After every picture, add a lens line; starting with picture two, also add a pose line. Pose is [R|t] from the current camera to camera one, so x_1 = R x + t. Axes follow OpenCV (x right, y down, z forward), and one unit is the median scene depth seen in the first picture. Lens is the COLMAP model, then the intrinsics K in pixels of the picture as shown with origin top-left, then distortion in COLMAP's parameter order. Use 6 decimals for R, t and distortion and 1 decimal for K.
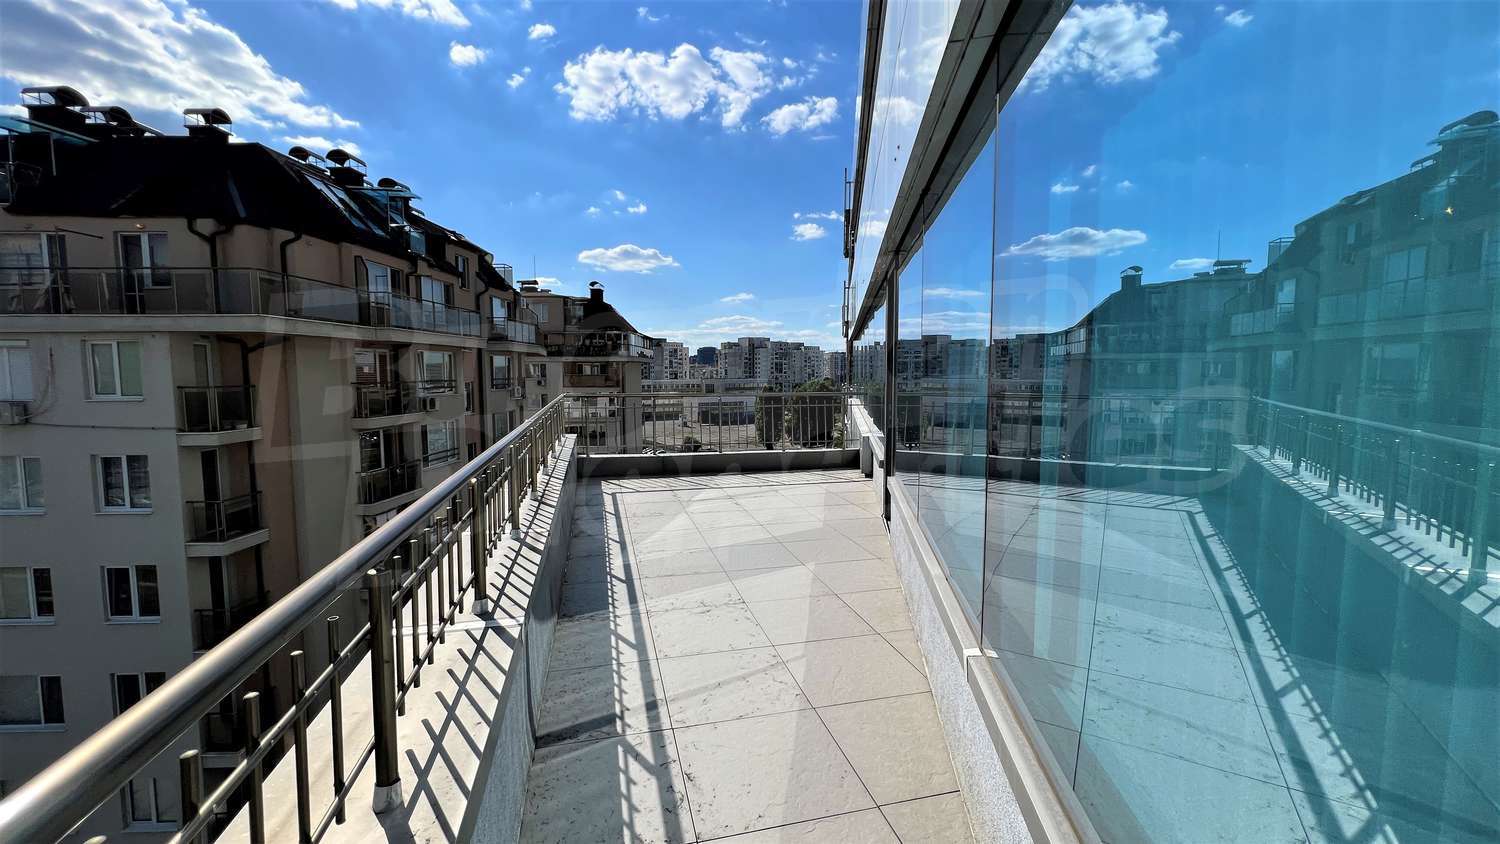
lens RADIAL K [[591.2, 0, 747.6], [0, 591.2, 416.1], [0, 0, 1]] dist [0.000825, -0.000616]
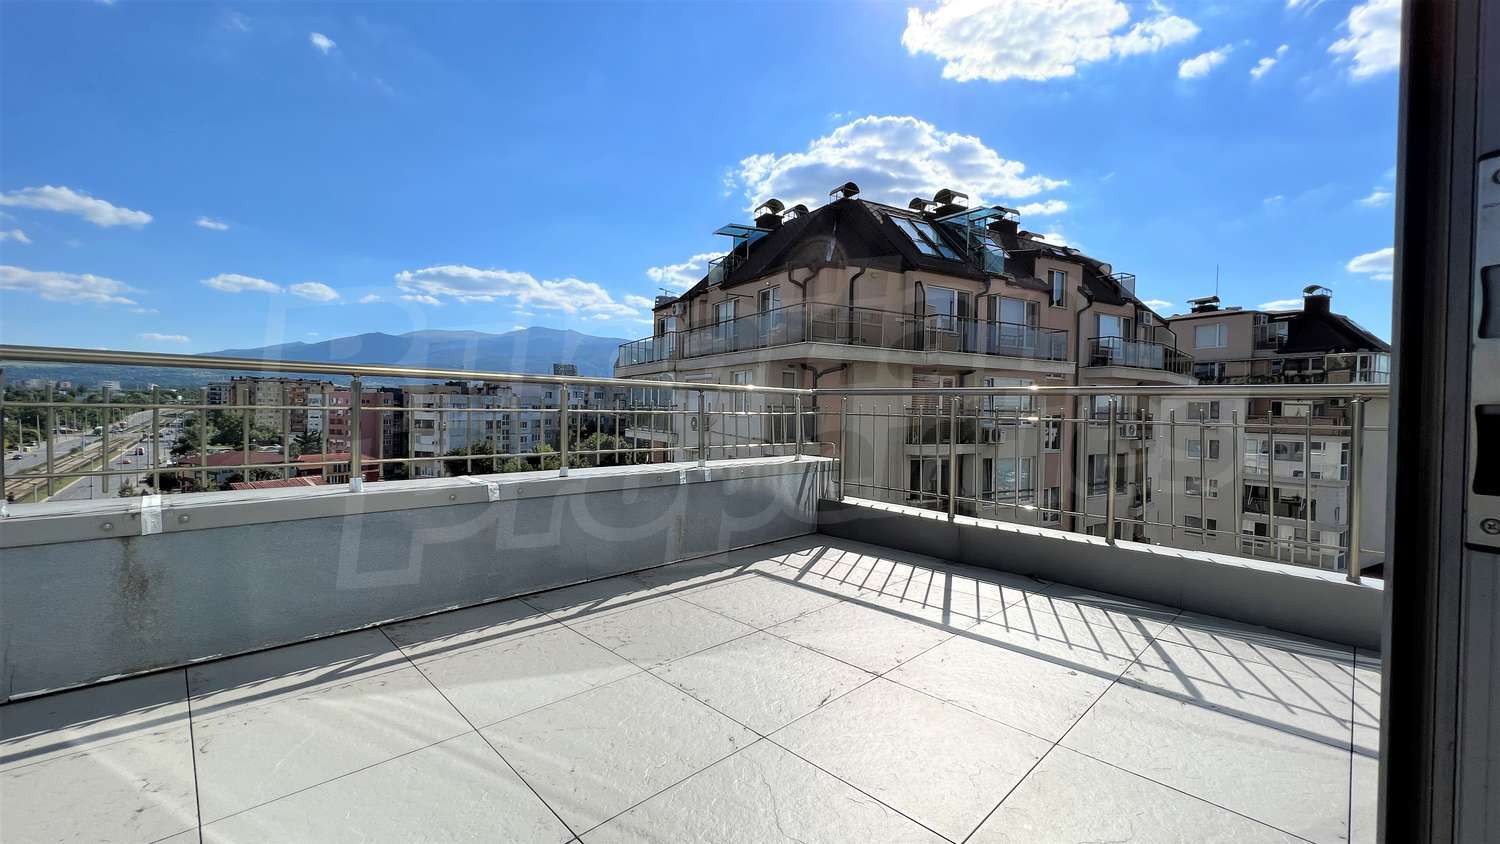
lens RADIAL K [[583.2, 0, 748.7], [0, 583.2, 446.0], [0, 0, 1]] dist [0.001056, -0.000009]
pose [[0.492079, 0.069597, -0.867764, 0.089869], [-0.087962, 0.995673, 0.029975, 0.001617], [0.866095, 0.061581, 0.496071, 0.319871]]
